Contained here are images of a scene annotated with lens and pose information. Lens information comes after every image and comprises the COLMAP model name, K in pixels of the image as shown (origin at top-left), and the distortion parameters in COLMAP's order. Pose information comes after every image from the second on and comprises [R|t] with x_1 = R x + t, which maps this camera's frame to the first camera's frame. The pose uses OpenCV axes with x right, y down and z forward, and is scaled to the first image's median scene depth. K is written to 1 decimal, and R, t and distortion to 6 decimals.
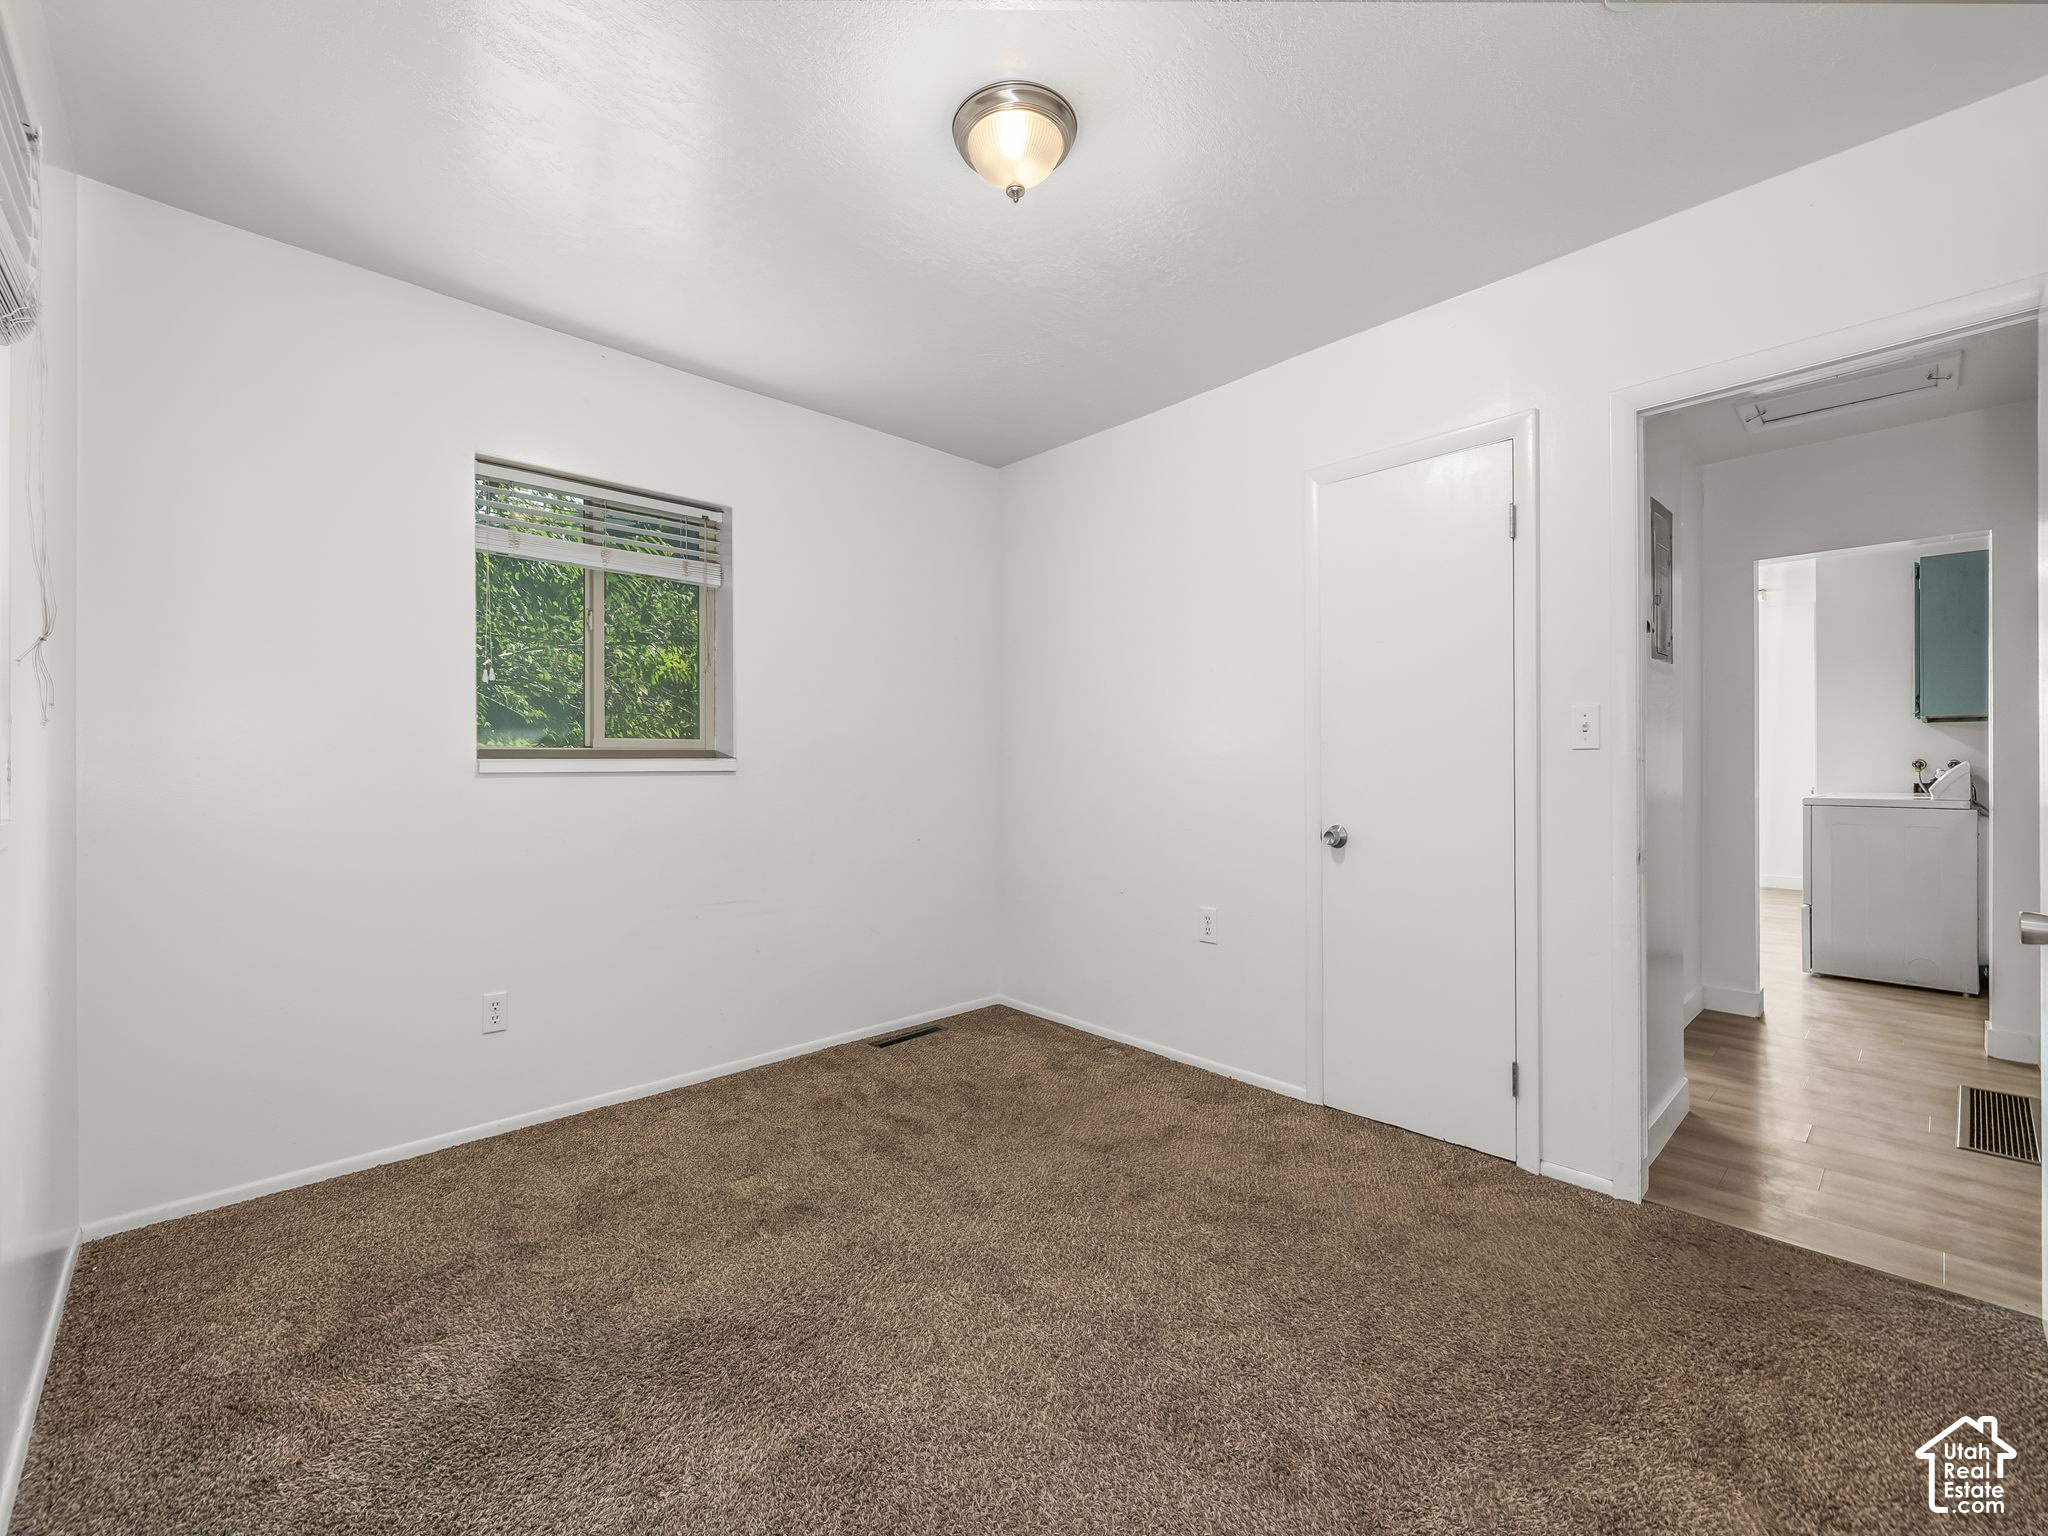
lens RADIAL K [[861.2, 0, 1006.2], [0, 861.2, 760.4], [0, 0, 1]] dist [-0.001440, 0.000161]
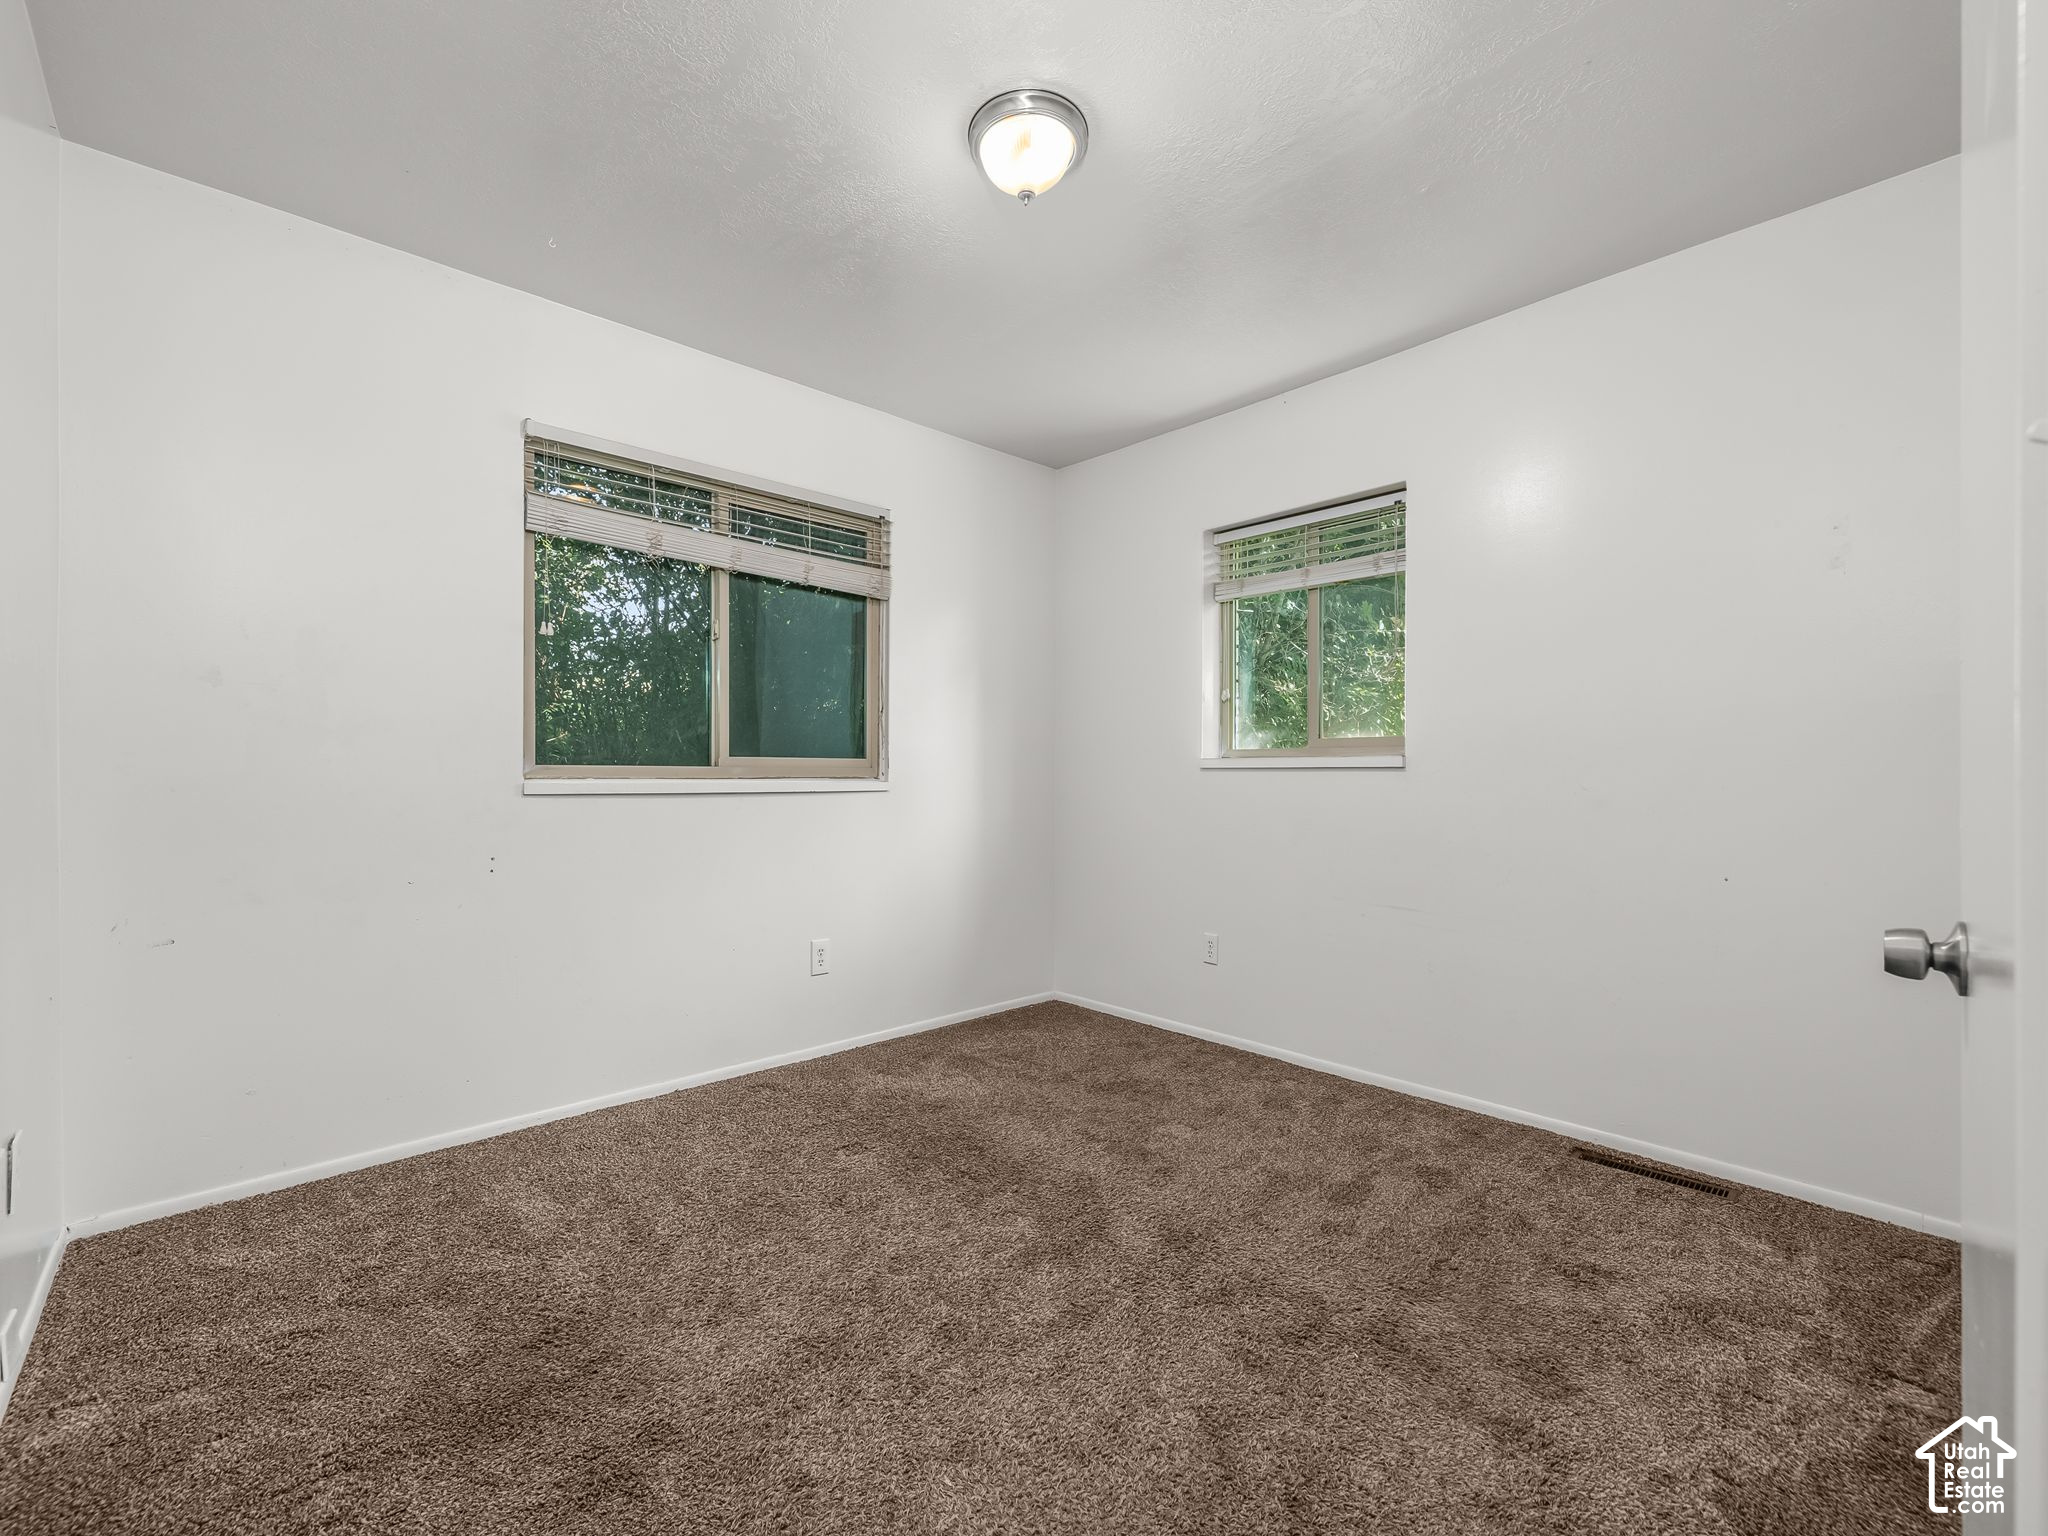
lens RADIAL K [[861.2, 0, 1006.4], [0, 861.2, 776.0], [0, 0, 1]] dist [-0.001440, 0.000161]
pose [[-0.011877, -0.000038, -0.999929, 0.654365], [-0.001993, 0.999998, -0.000014, 0.024395], [0.999927, 0.001993, -0.011877, 0.621458]]
